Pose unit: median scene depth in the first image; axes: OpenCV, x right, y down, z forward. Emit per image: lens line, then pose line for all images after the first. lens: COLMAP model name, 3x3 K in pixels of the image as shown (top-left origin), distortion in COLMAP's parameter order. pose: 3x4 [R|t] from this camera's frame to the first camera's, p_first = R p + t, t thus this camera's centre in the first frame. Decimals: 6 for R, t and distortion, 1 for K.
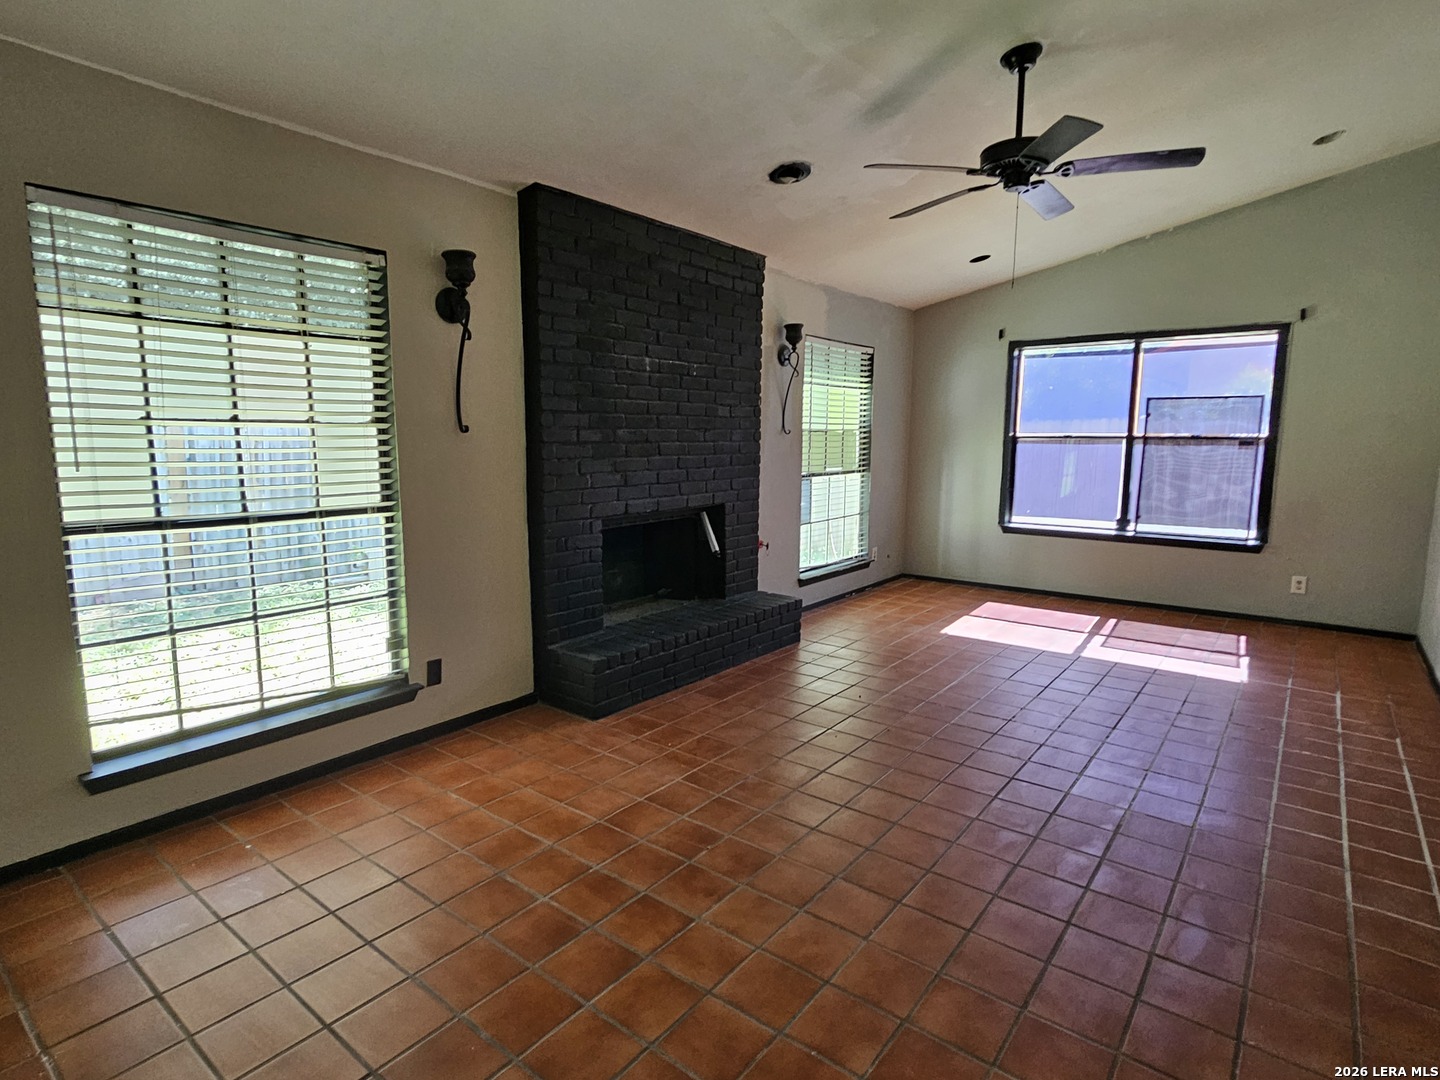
lens RADIAL K [[789.4, 0, 715.5], [0, 789.4, 554.0], [0, 0, 1]] dist [-0.006635, 0.004923]
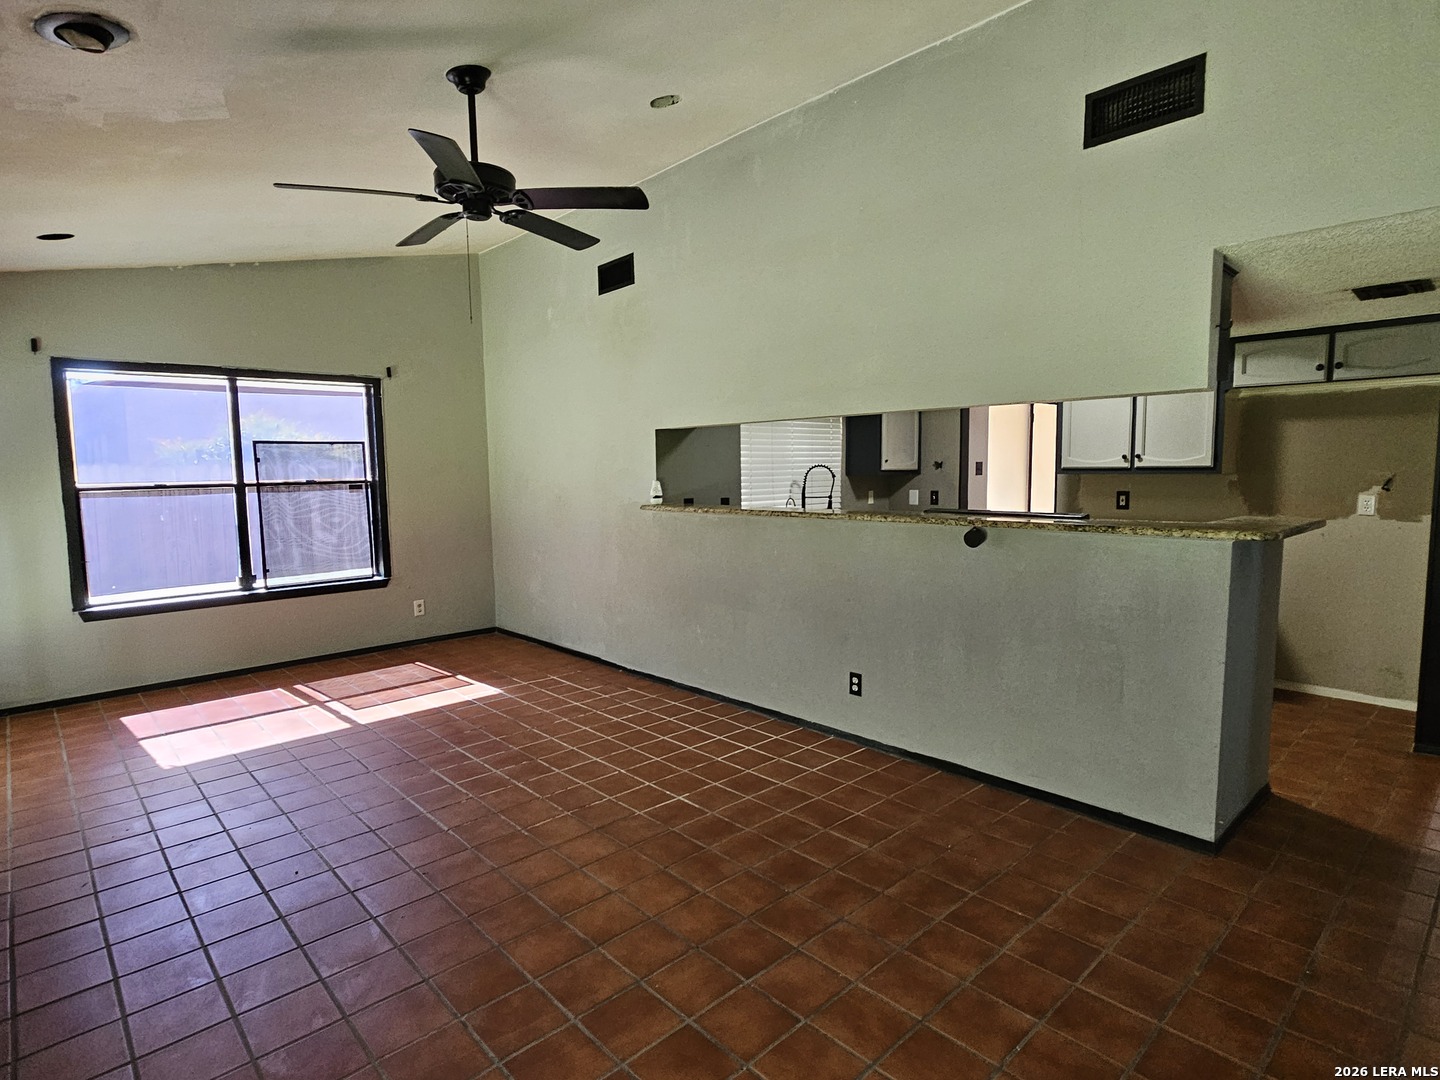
lens RADIAL K [[789.4, 0, 720.1], [0, 789.4, 544.4], [0, 0, 1]] dist [-0.006635, 0.004923]
pose [[0.129134, -0.103290, 0.986233, -0.293151], [0.167937, 0.982472, 0.080907, -0.064321], [-0.977303, 0.155177, 0.144217, 0.360043]]
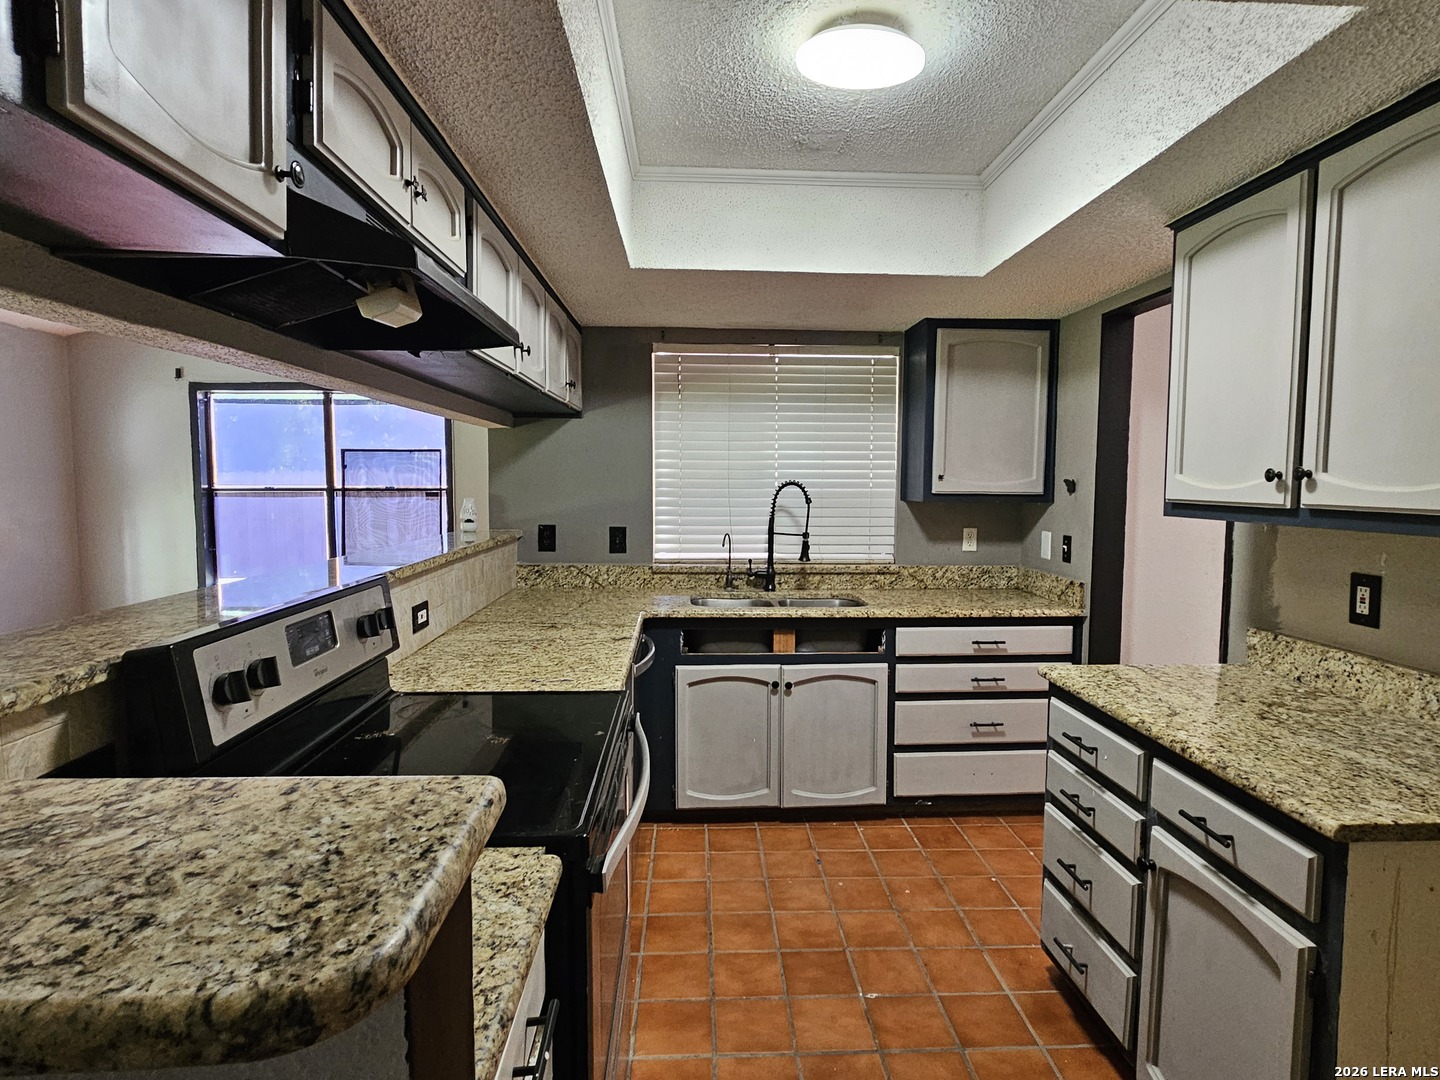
lens RADIAL K [[789.4, 0, 718.7], [0, 789.4, 540.0], [0, 0, 1]] dist [-0.006635, 0.004923]
pose [[0.755812, -0.053685, 0.652584, 0.255716], [0.101509, 0.994191, -0.035779, -0.002972], [-0.646872, 0.093286, 0.756871, -0.037624]]
